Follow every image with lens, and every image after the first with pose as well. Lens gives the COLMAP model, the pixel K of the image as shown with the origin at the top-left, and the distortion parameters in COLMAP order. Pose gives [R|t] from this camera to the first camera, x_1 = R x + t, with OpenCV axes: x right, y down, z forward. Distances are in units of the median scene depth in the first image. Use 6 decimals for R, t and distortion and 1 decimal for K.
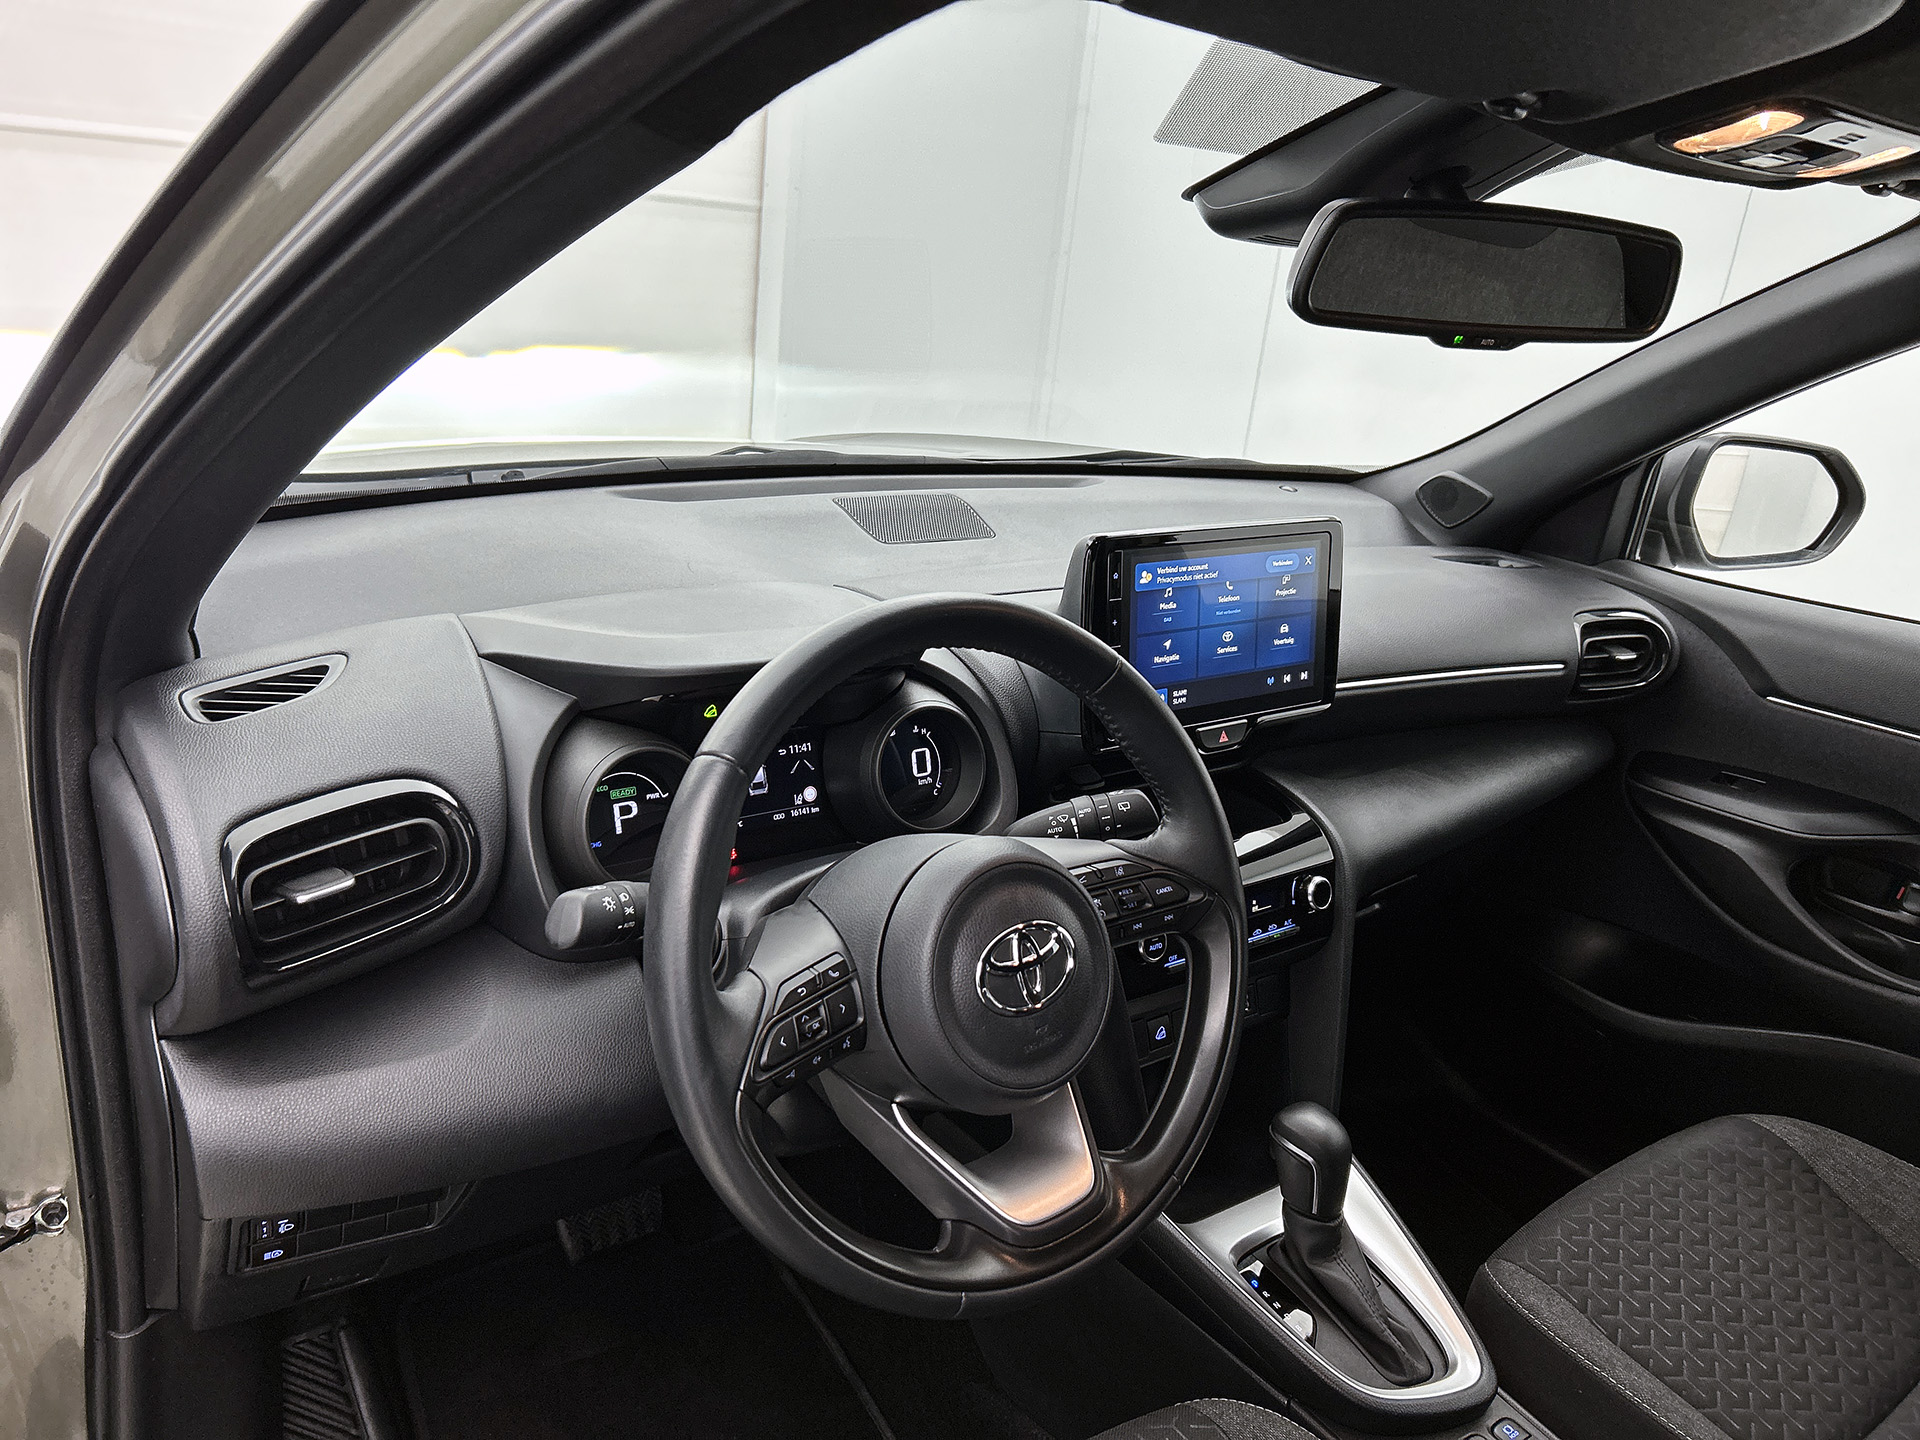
lens RADIAL K [[1454.0, 0, 989.4], [0, 1454.0, 722.2], [0, 0, 1]] dist [0.041363, -0.048069]
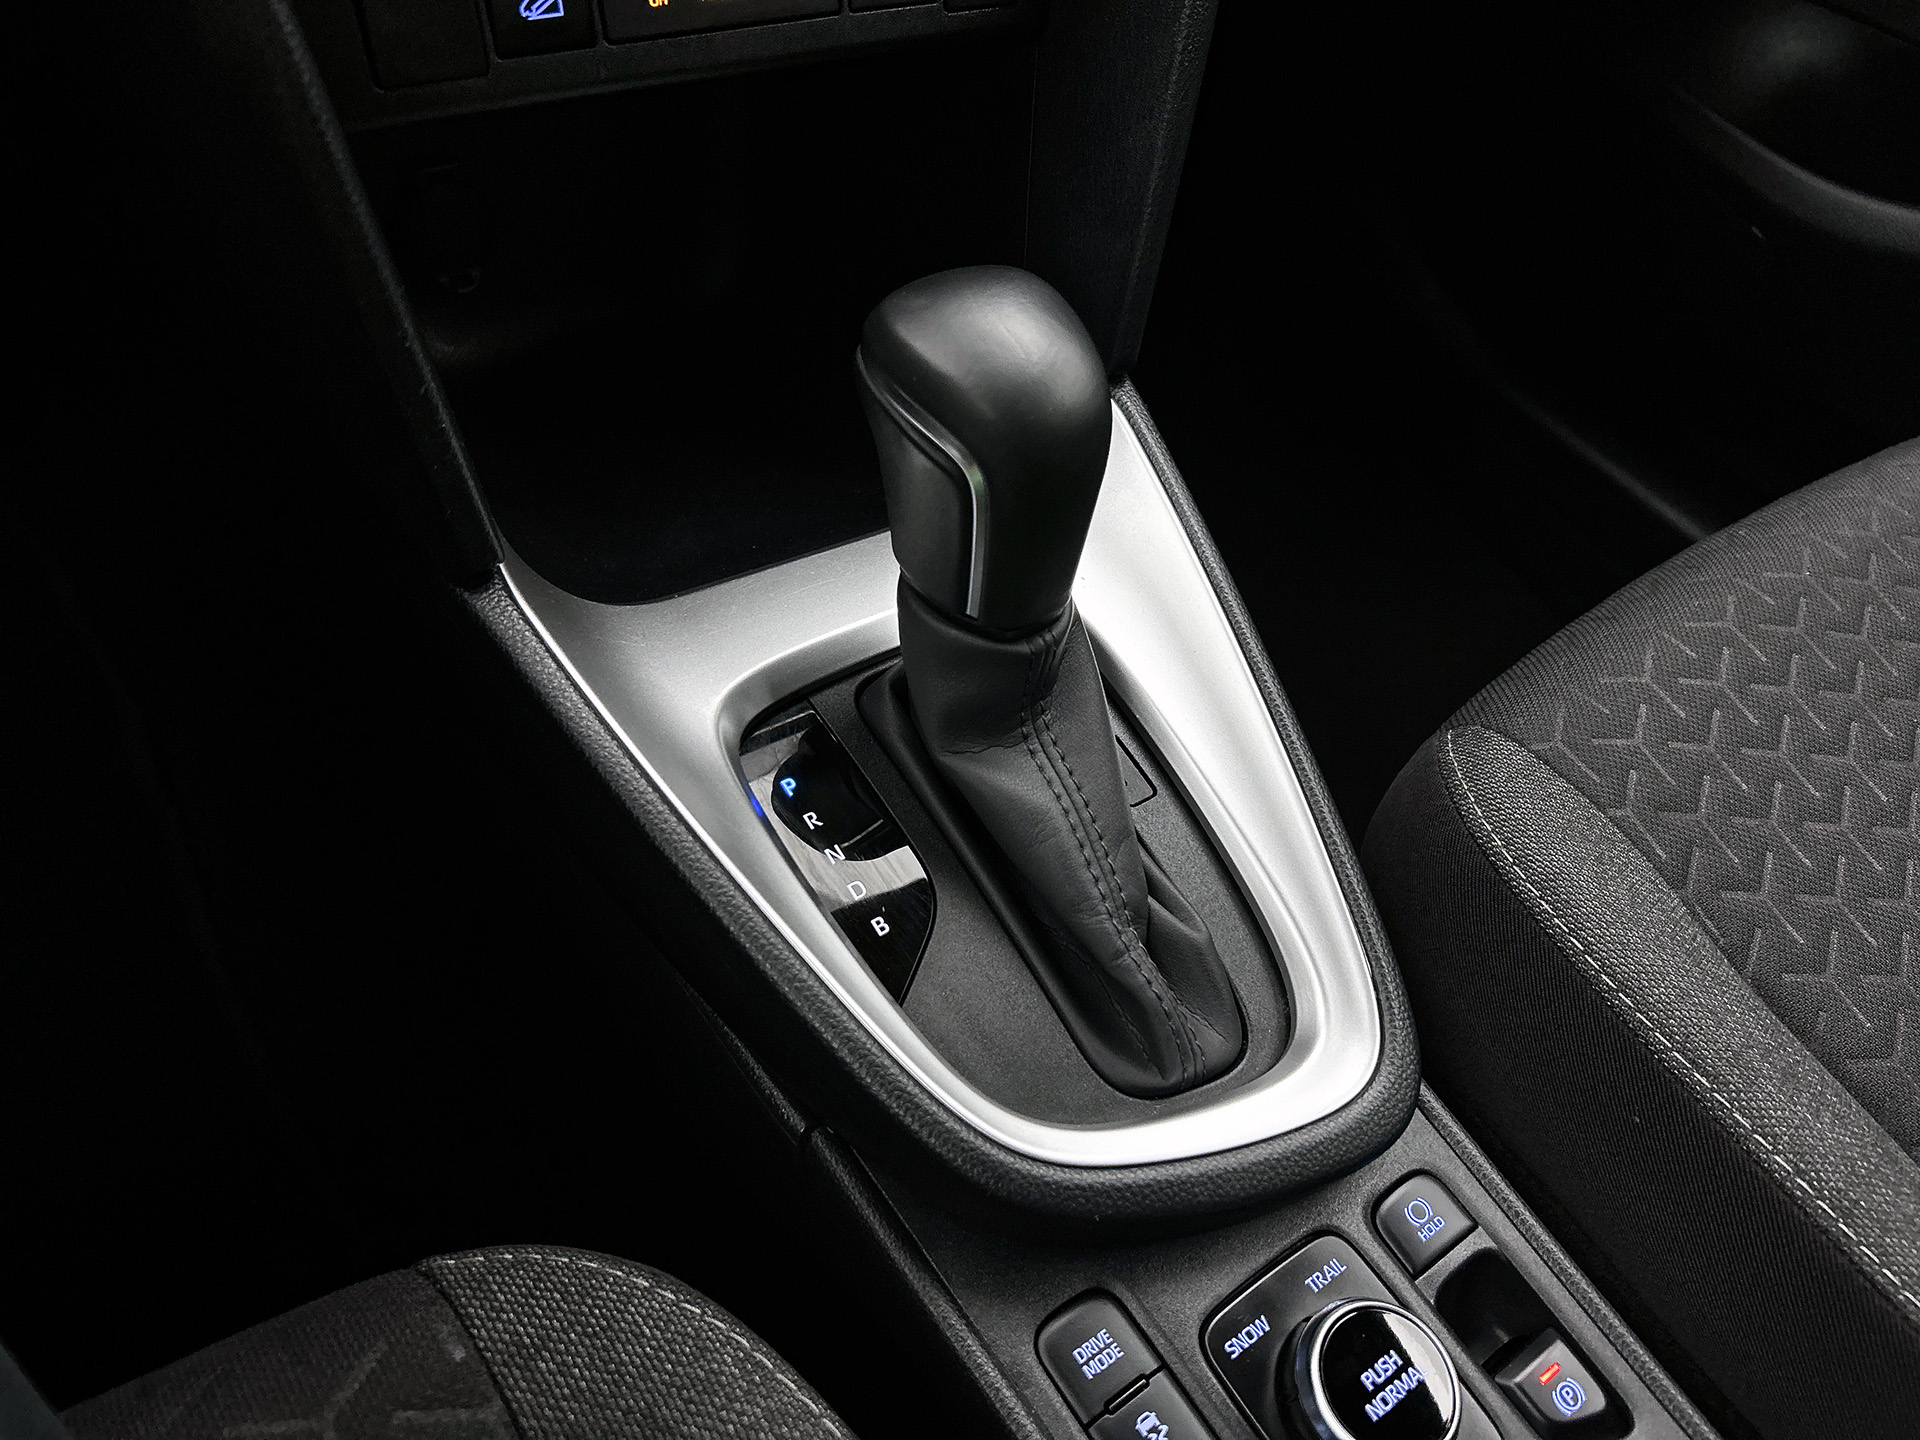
lens RADIAL K [[1454.0, 0, 979.3], [0, 1454.0, 728.1], [0, 0, 1]] dist [0.041363, -0.048069]
pose [[0.997291, 0.065721, 0.033042, 0.211734], [-0.073483, 0.869576, 0.488301, 0.196908], [0.003359, -0.489406, 0.872050, 0.695780]]
